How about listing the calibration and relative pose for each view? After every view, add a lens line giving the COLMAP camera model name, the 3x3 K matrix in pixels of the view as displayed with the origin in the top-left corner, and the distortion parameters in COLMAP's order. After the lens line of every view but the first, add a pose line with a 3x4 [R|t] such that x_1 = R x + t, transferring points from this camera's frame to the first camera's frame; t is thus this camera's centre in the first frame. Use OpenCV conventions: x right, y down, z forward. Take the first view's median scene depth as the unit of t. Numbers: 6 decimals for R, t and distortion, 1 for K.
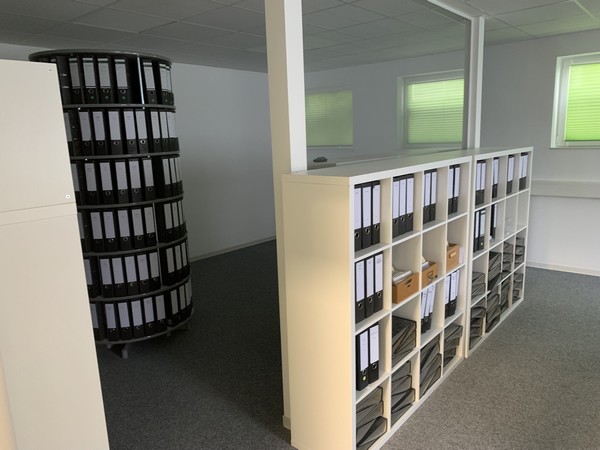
lens RADIAL K [[458.8, 0, 298.9], [0, 458.8, 225.4], [0, 0, 1]] dist [0.000115, -0.004706]
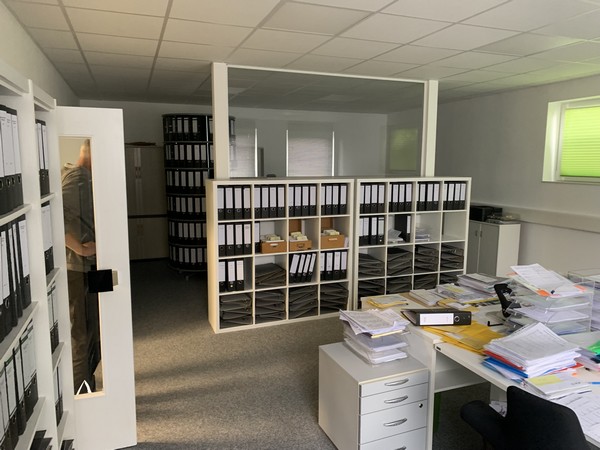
lens RADIAL K [[458.8, 0, 302.5], [0, 458.8, 224.6], [0, 0, 1]] dist [0.000115, -0.004706]
pose [[0.873070, 0.105662, -0.476009, 0.921263], [-0.127530, 0.991739, -0.013766, 0.043499], [0.470622, 0.072724, 0.879333, -0.414840]]
